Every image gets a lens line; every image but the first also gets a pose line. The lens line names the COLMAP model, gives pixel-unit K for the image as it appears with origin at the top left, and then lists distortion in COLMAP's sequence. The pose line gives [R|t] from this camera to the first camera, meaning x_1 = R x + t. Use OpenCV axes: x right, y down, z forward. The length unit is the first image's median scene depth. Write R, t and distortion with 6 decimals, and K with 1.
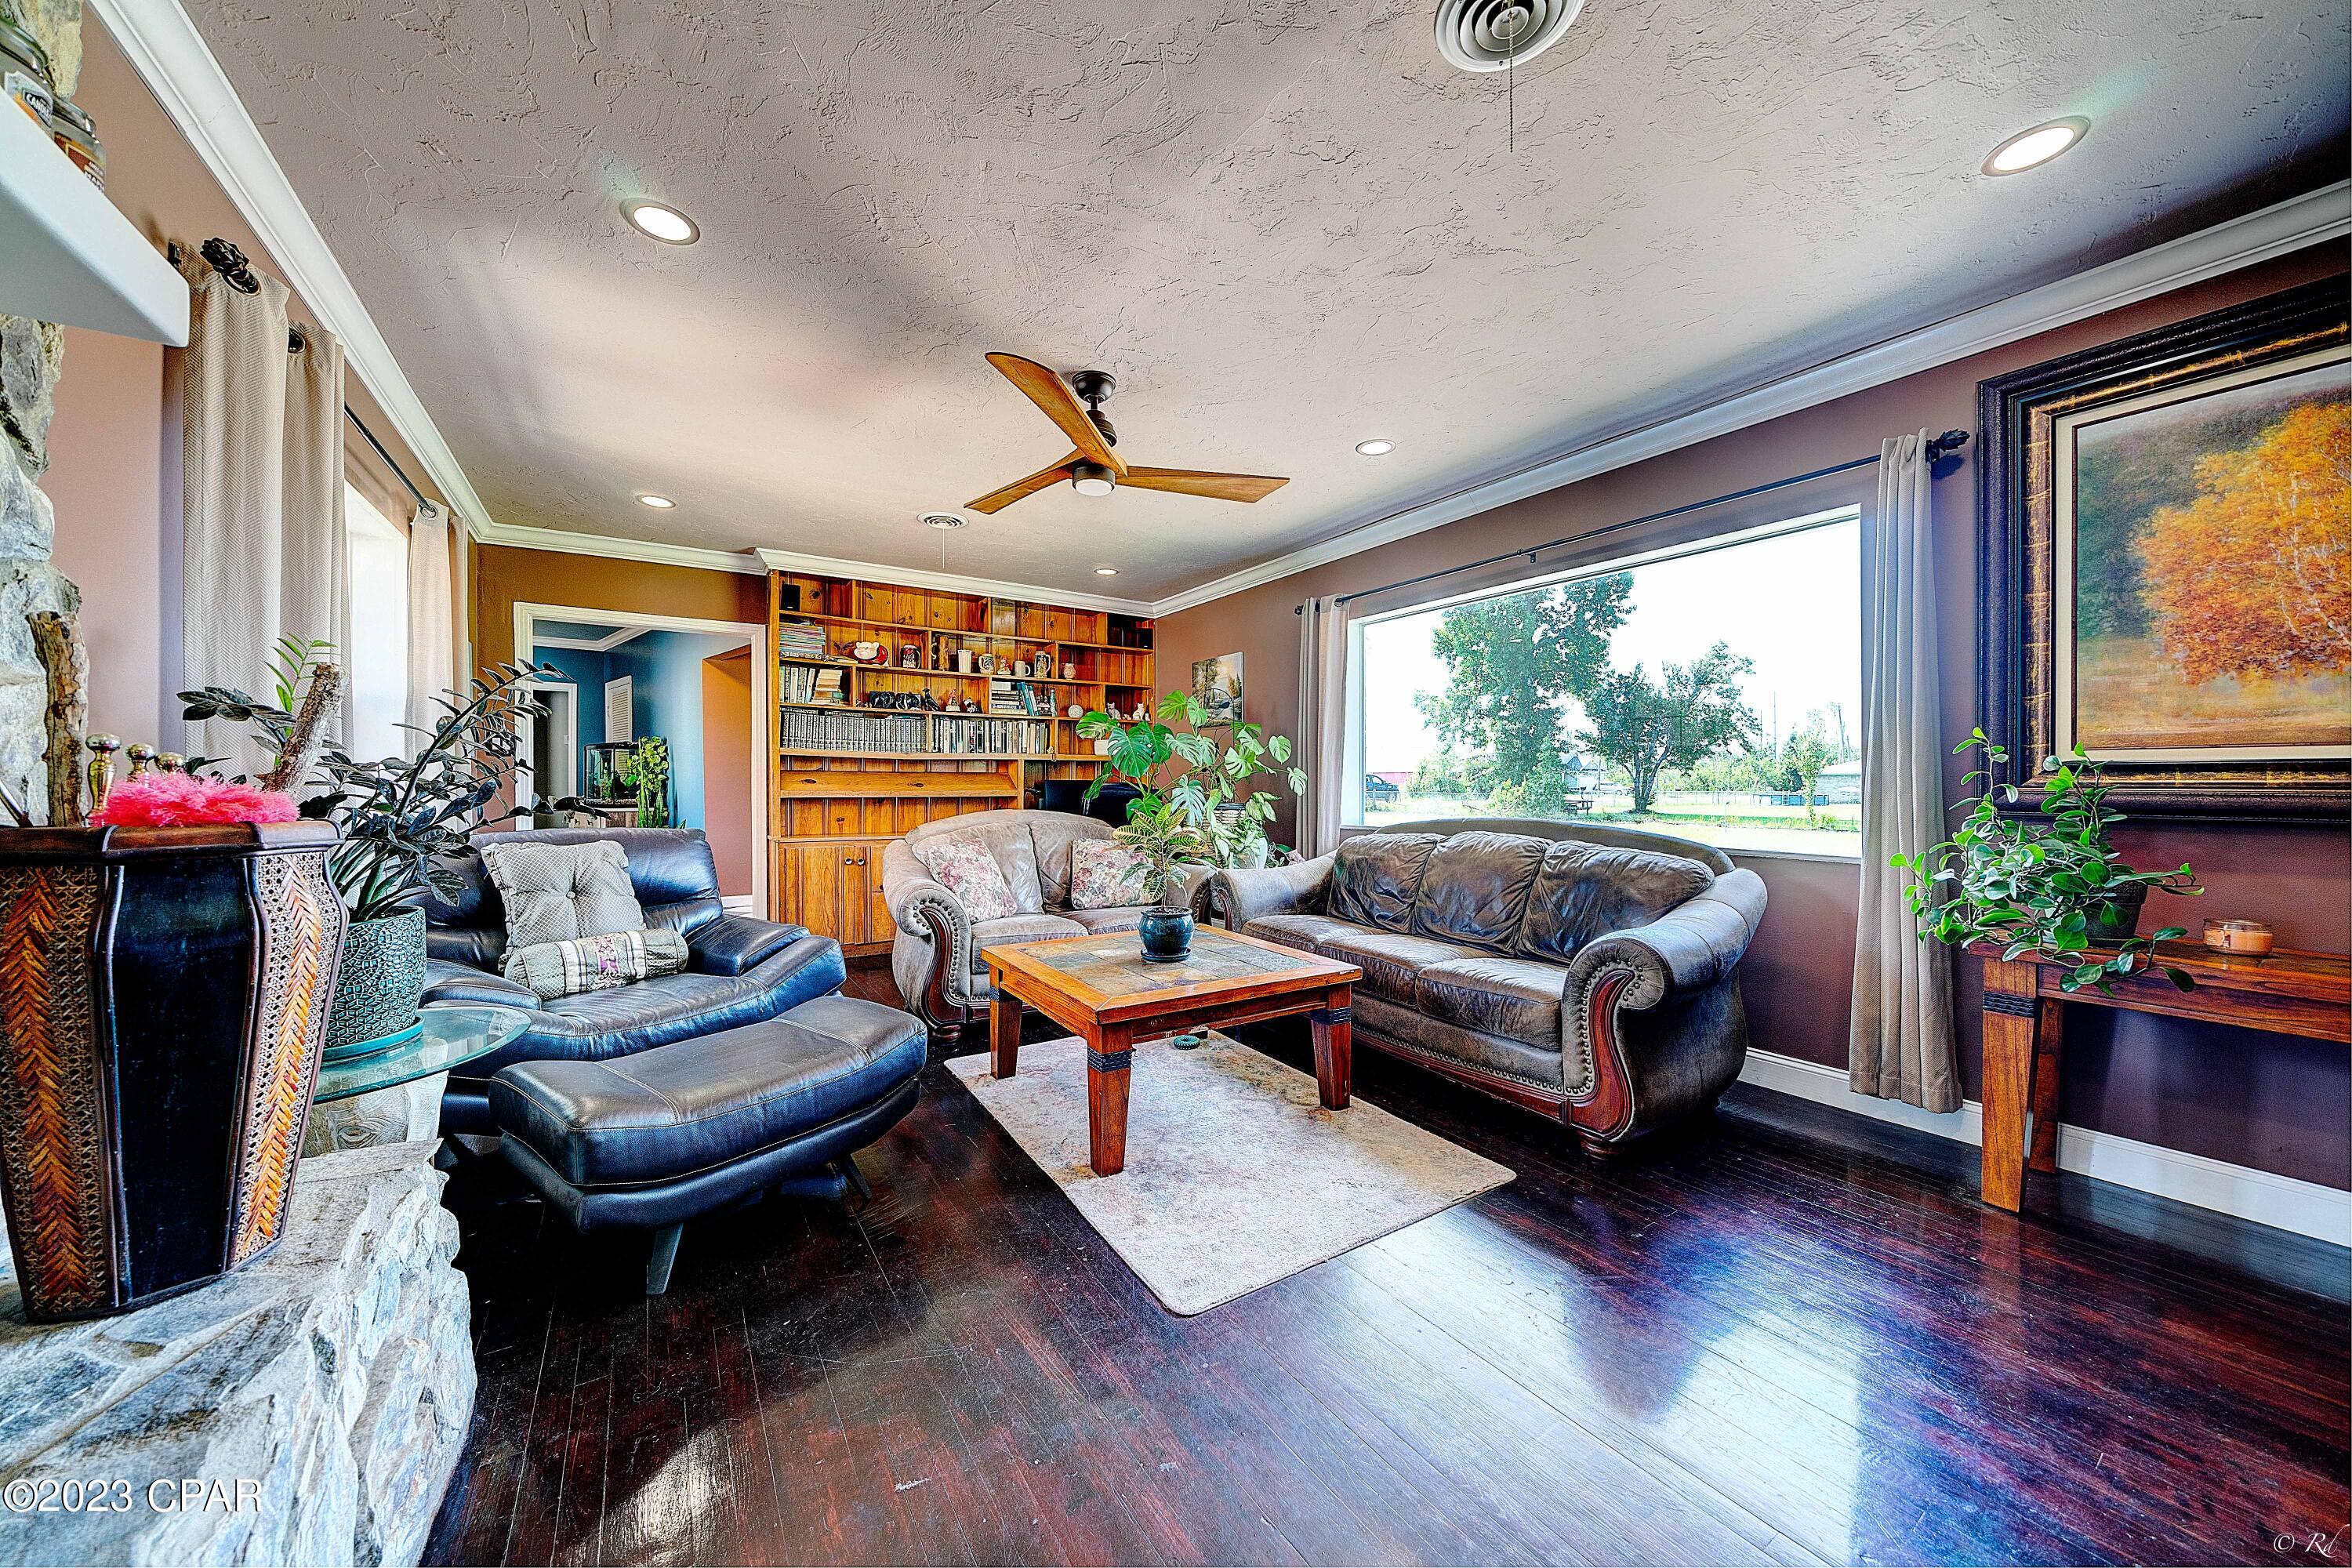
lens RADIAL K [[805.0, 0, 1176.0], [0, 805.0, 784.0], [0, 0, 1]] dist [-0.004688, 0.000109]
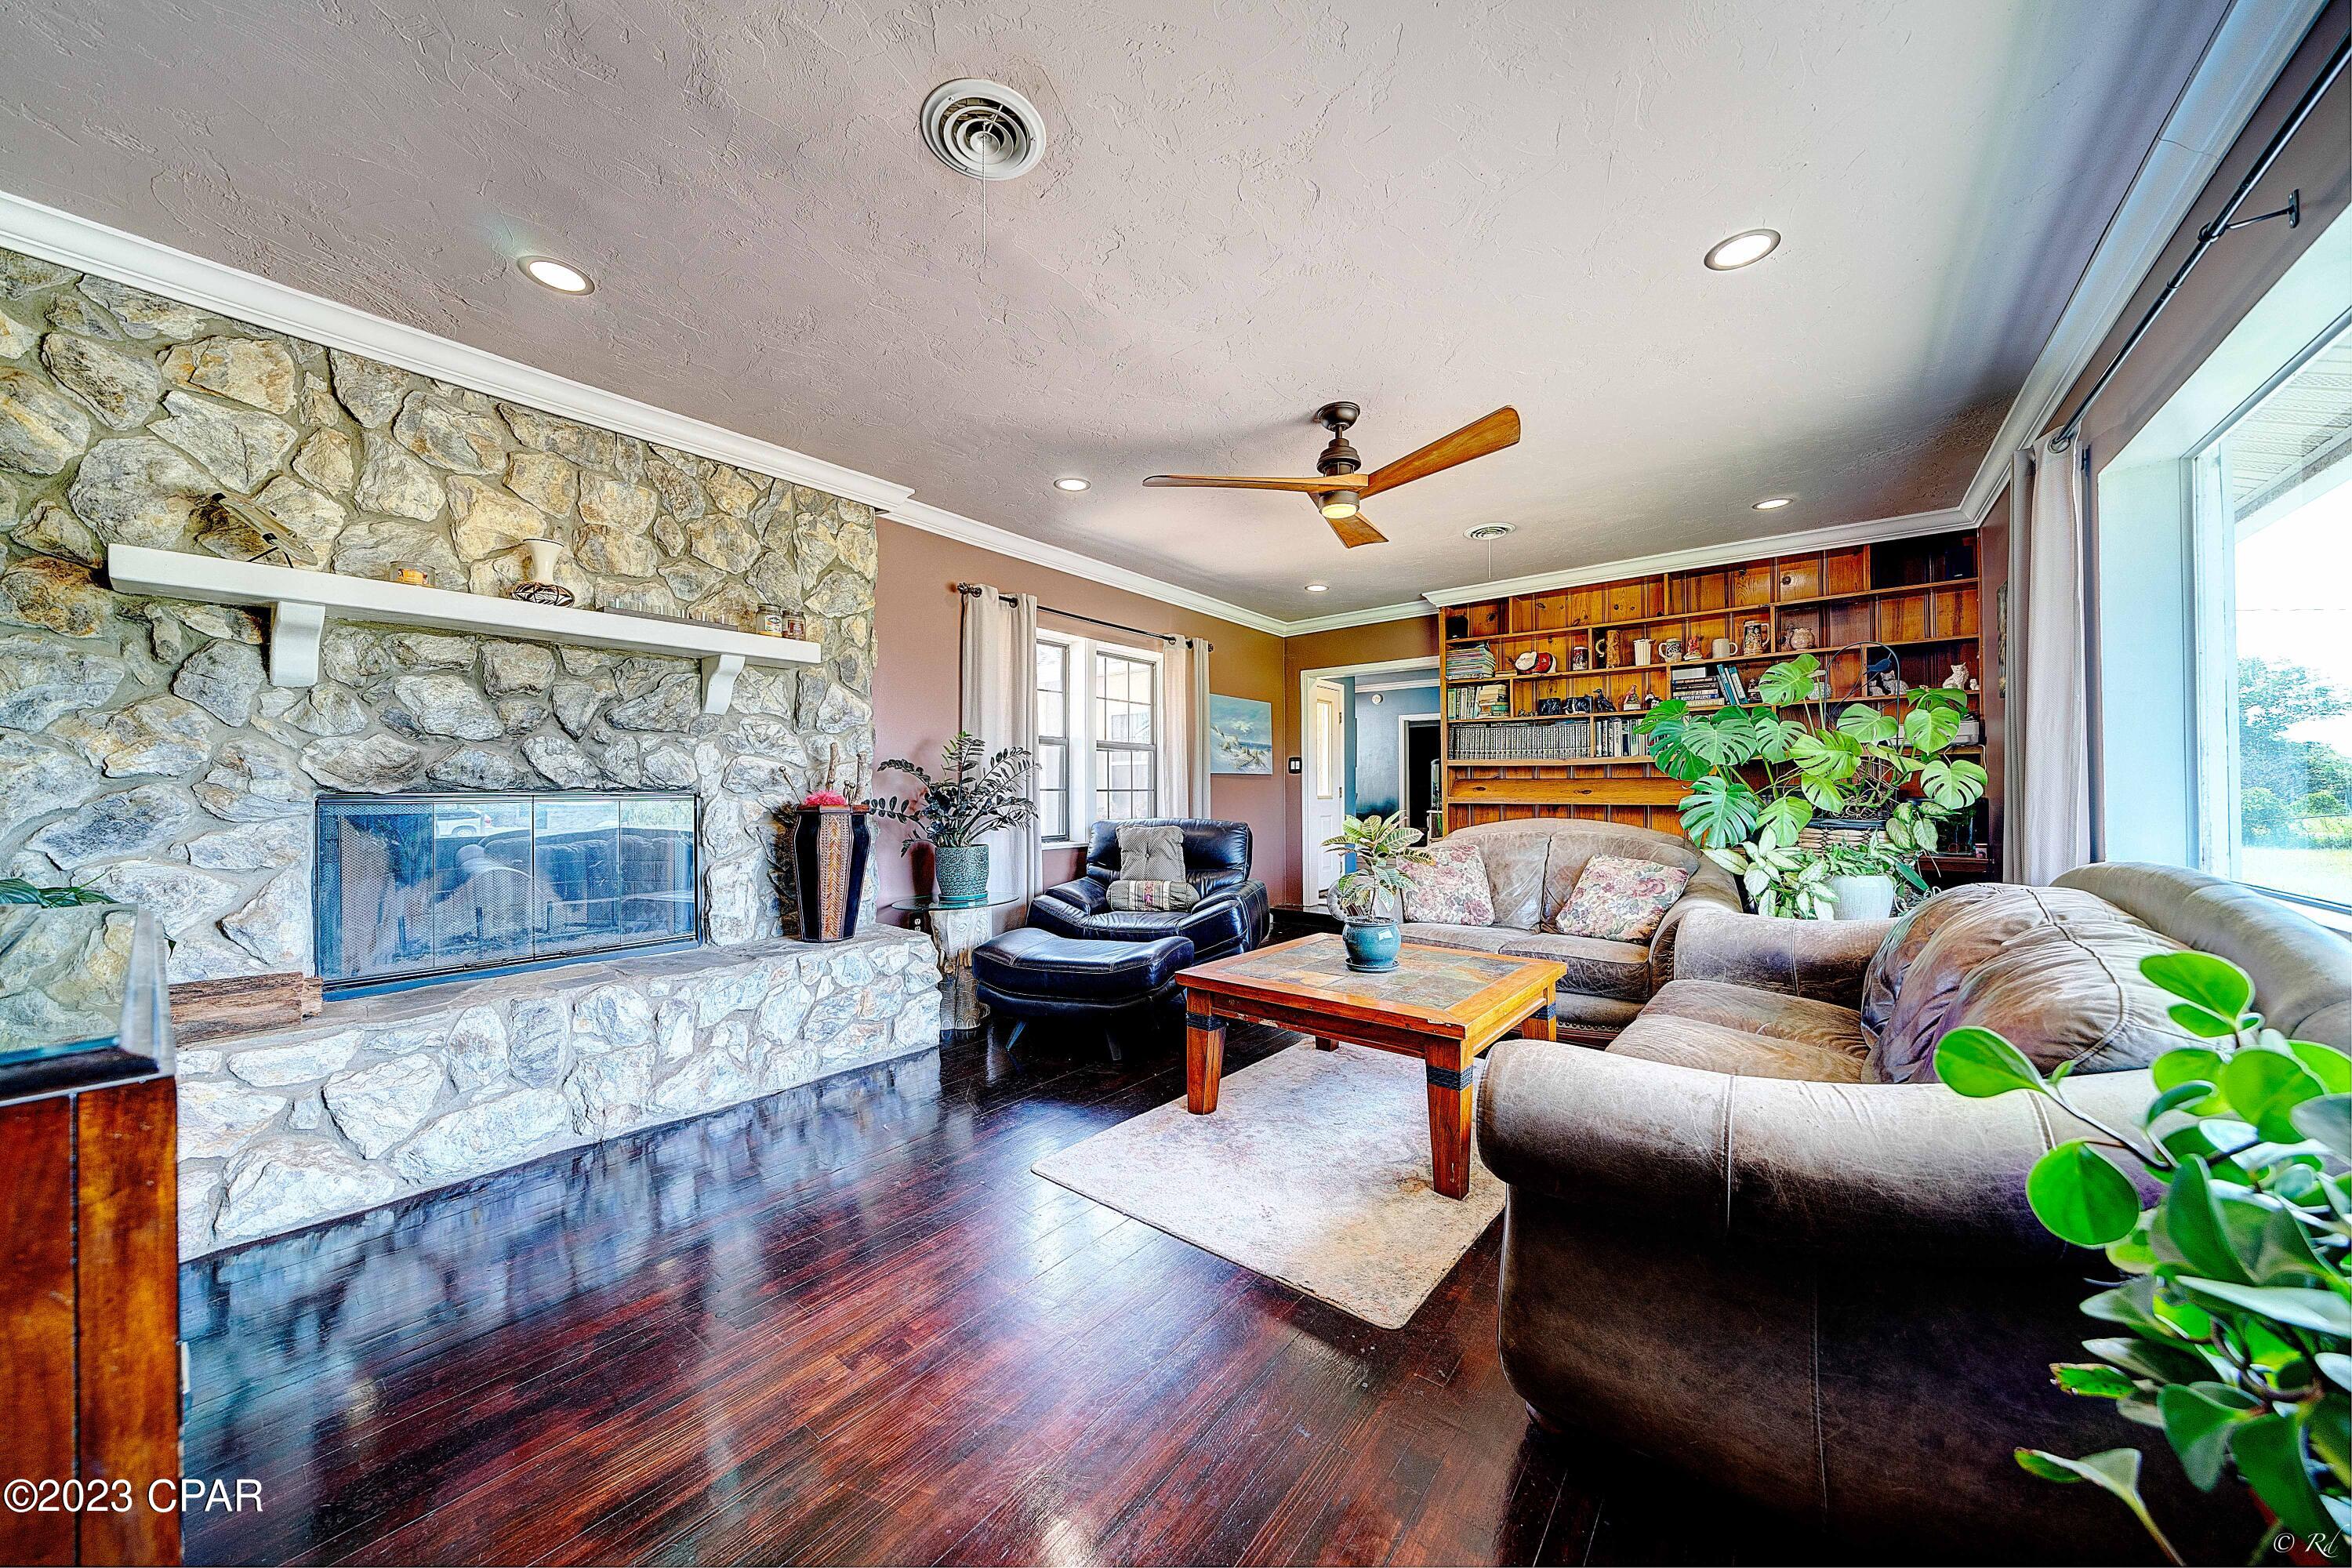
lens RADIAL K [[805.0, 0, 1176.0], [0, 805.0, 784.0], [0, 0, 1]] dist [-0.004688, 0.000109]
pose [[0.312054, -0.010257, -0.950009, 0.437968], [0.001767, 0.999946, -0.010216, 0.000818], [0.950063, 0.001509, 0.312055, 0.244967]]
